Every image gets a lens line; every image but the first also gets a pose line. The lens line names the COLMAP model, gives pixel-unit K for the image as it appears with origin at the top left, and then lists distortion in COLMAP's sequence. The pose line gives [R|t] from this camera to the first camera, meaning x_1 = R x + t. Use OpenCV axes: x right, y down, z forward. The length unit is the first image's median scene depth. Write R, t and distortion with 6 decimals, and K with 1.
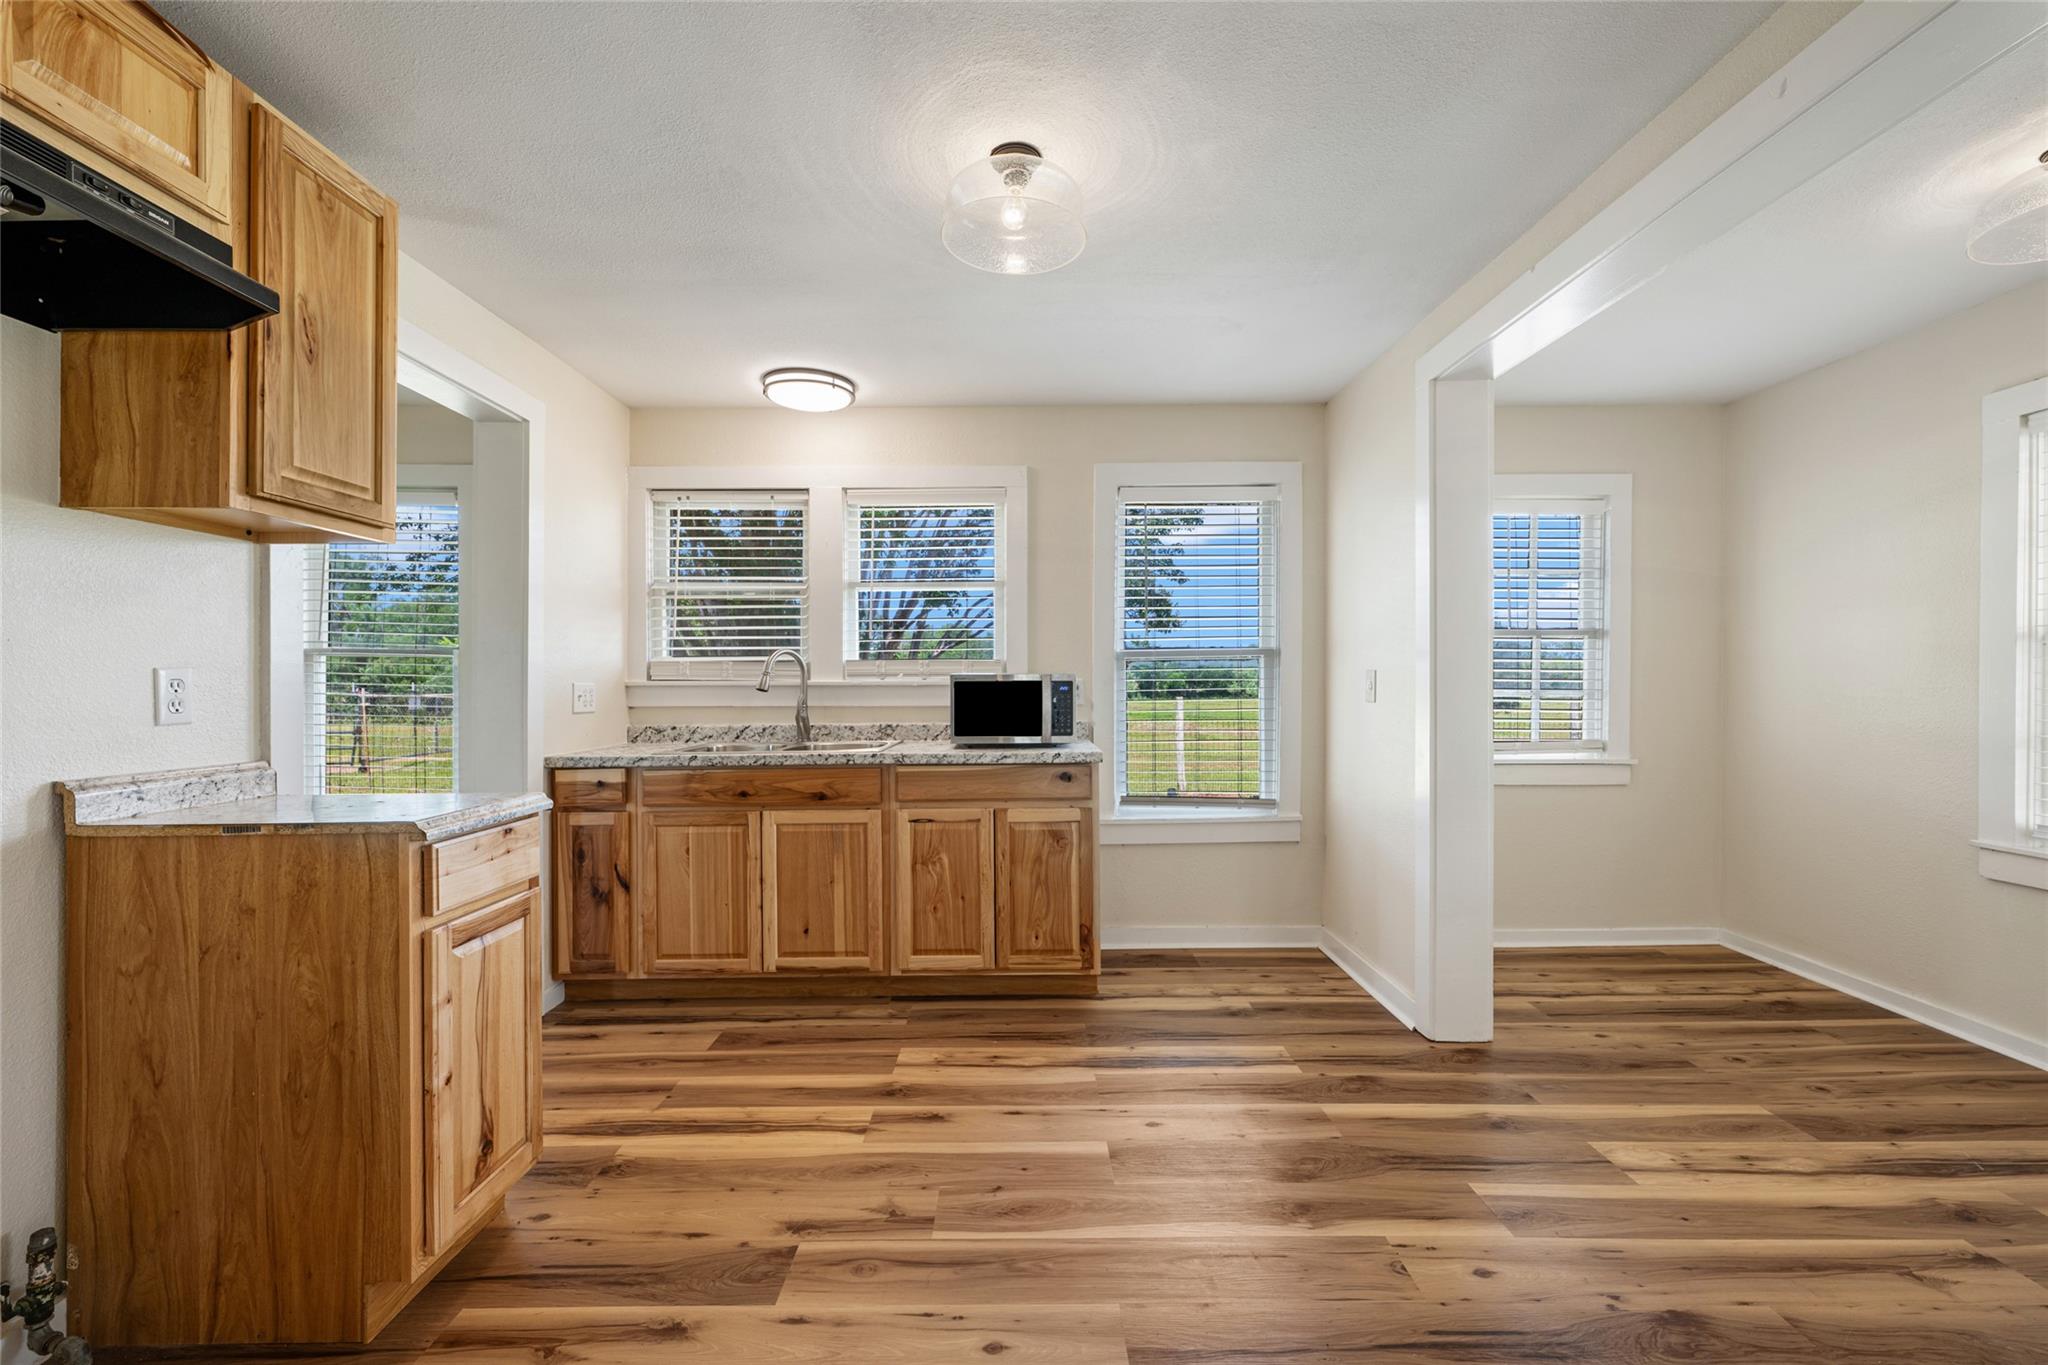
lens RADIAL K [[801.2, 0, 1022.3], [0, 801.2, 679.4], [0, 0, 1]] dist [-0.005869, 0.000217]
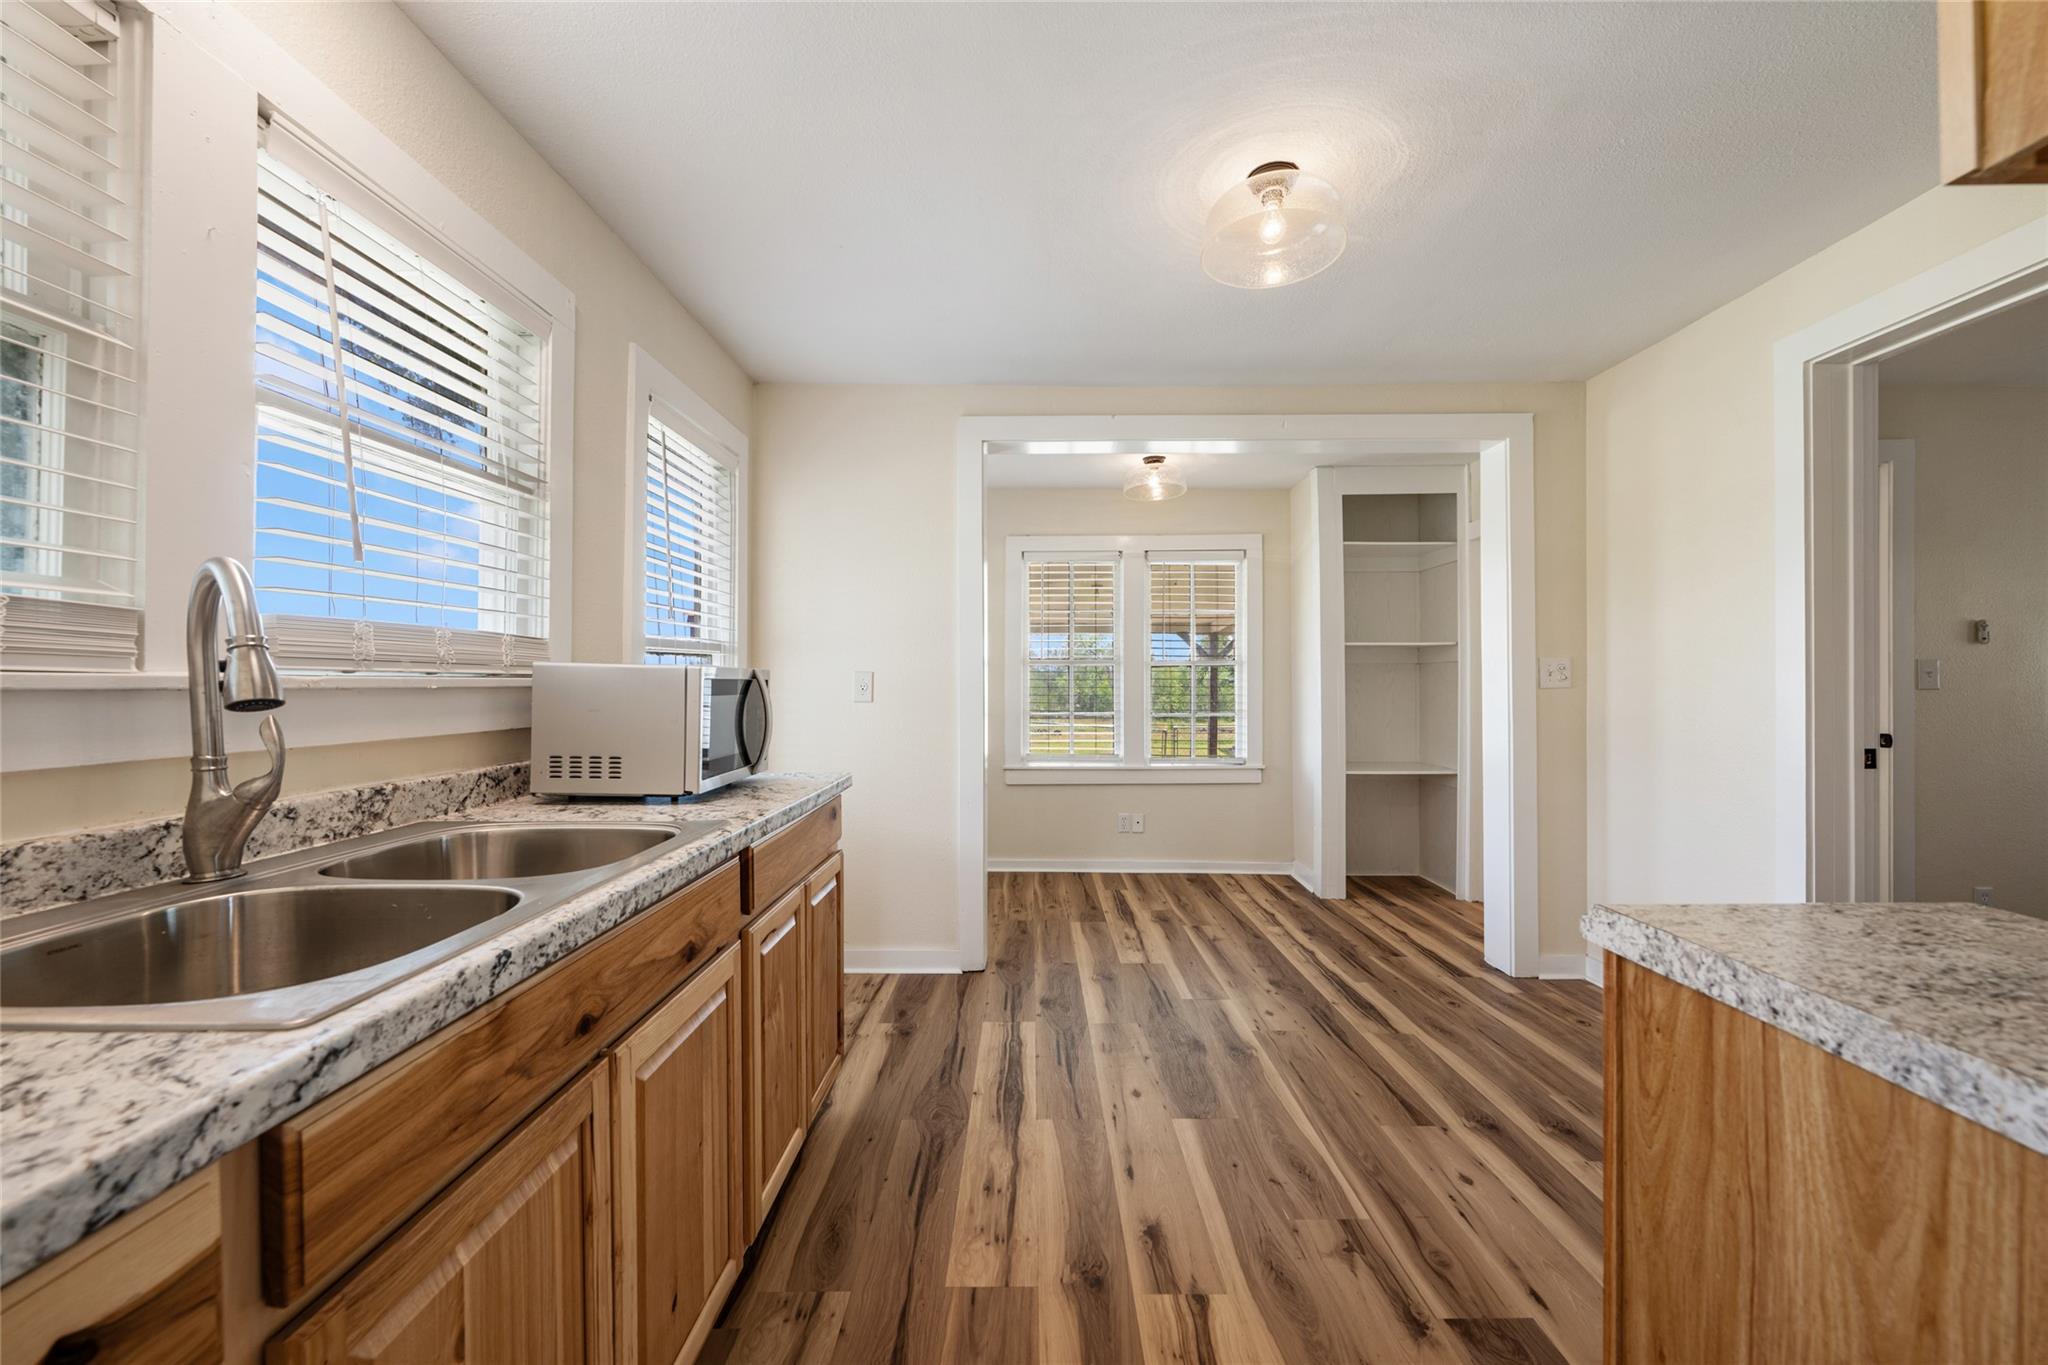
lens RADIAL K [[801.2, 0, 1007.7], [0, 801.2, 690.4], [0, 0, 1]] dist [-0.005869, 0.000217]
pose [[0.028974, -0.005281, 0.999566, -0.662599], [-0.001003, 0.999985, 0.005312, 0.003684], [-0.999580, -0.001157, 0.028968, 0.822426]]
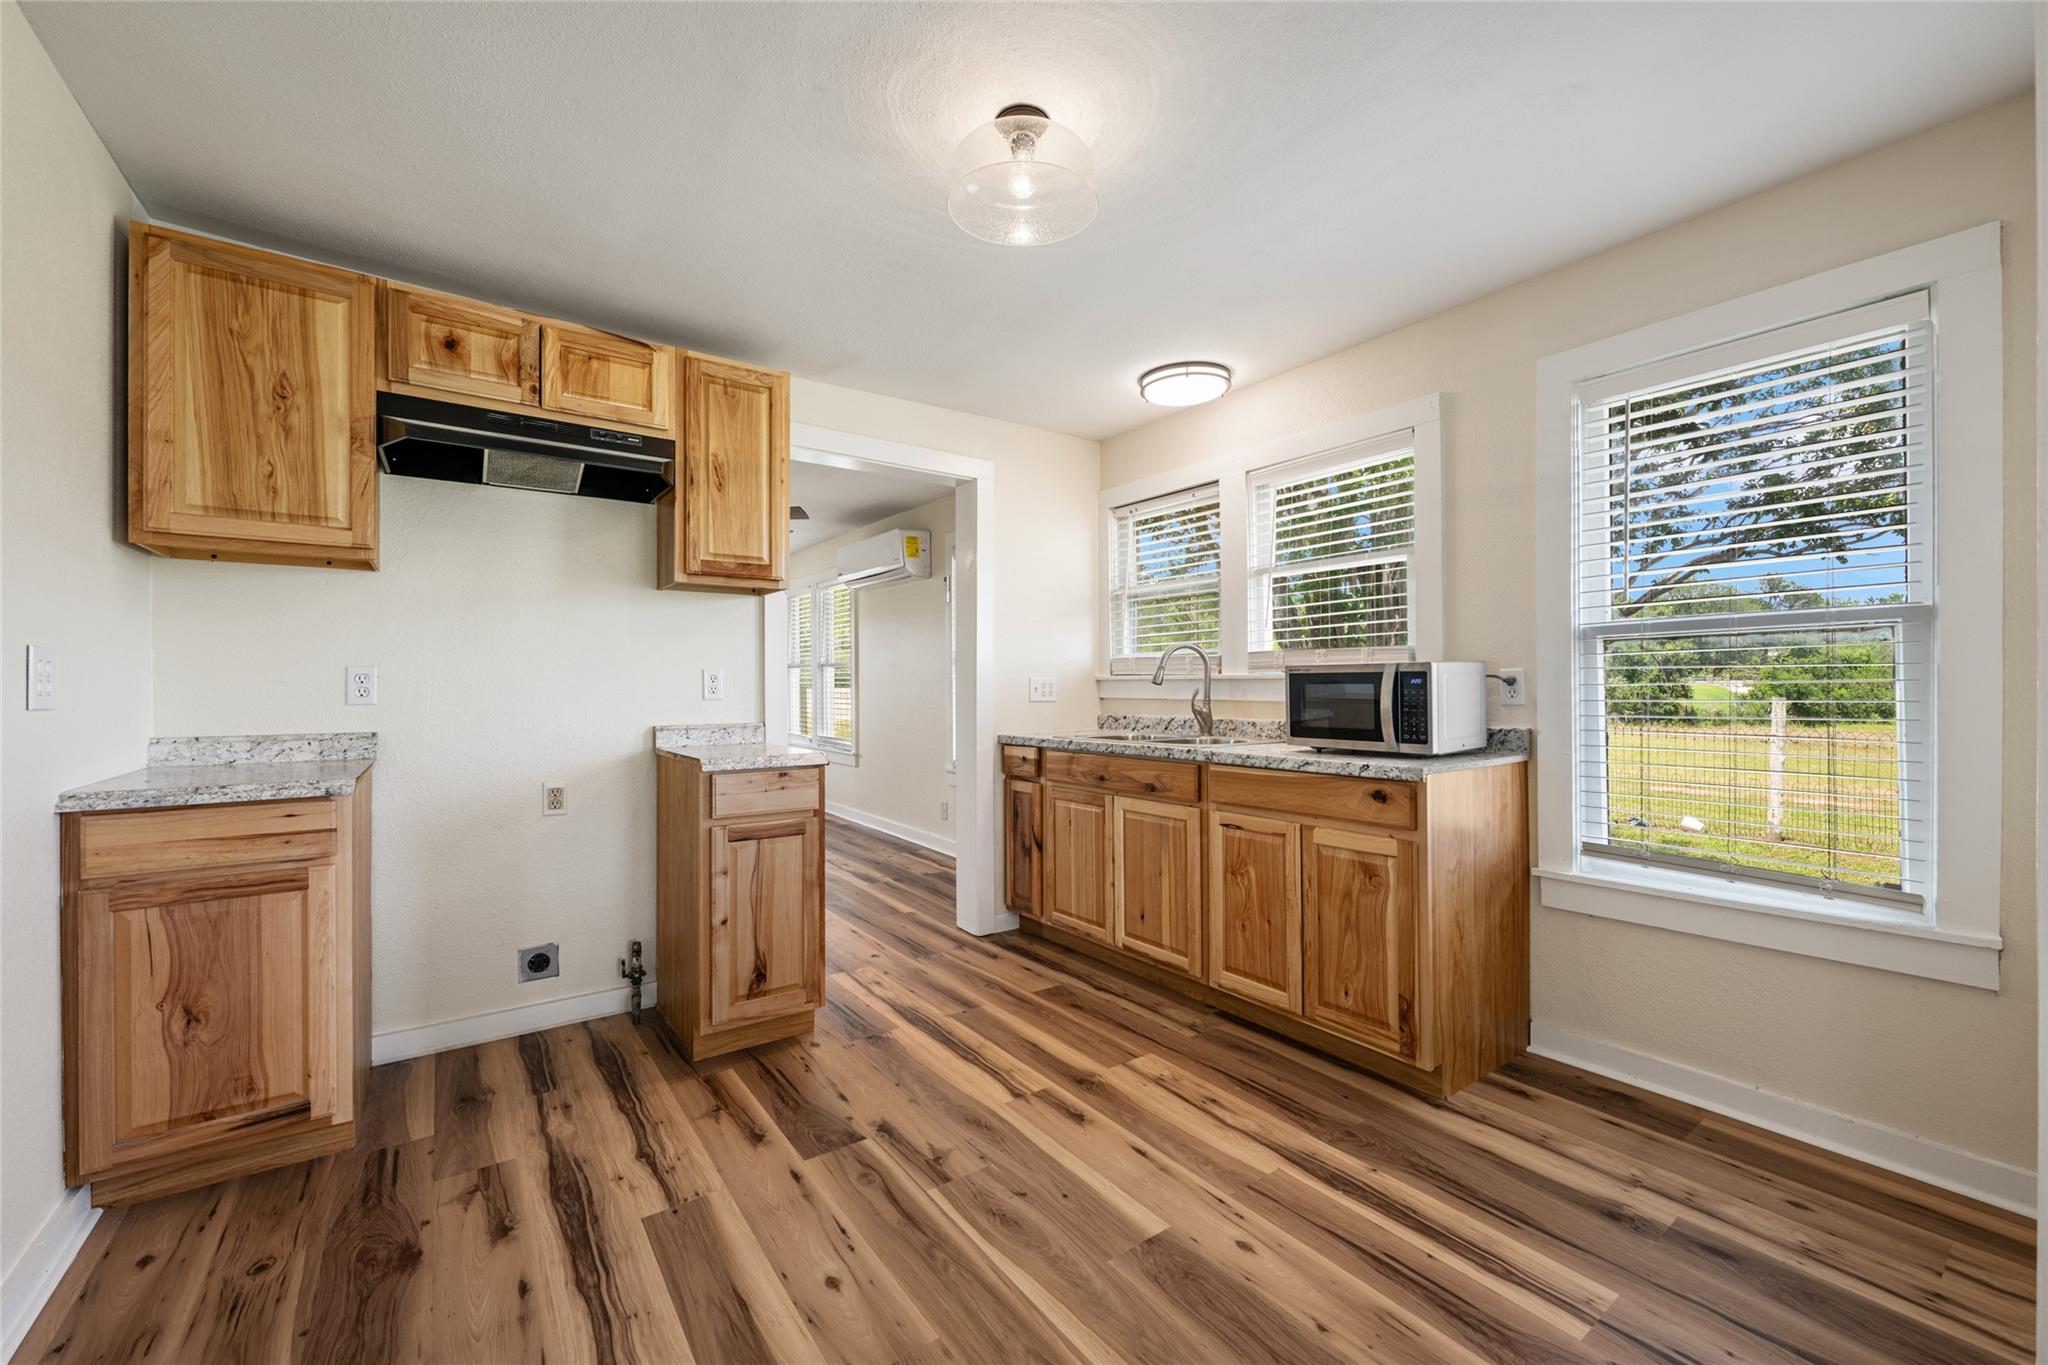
lens RADIAL K [[801.2, 0, 1020.3], [0, 801.2, 681.0], [0, 0, 1]] dist [-0.005869, 0.000217]
pose [[0.584533, -0.001087, -0.811369, 0.474935], [0.006330, 0.999975, 0.003221, 0.006341], [0.811345, -0.007018, 0.584525, 0.272991]]
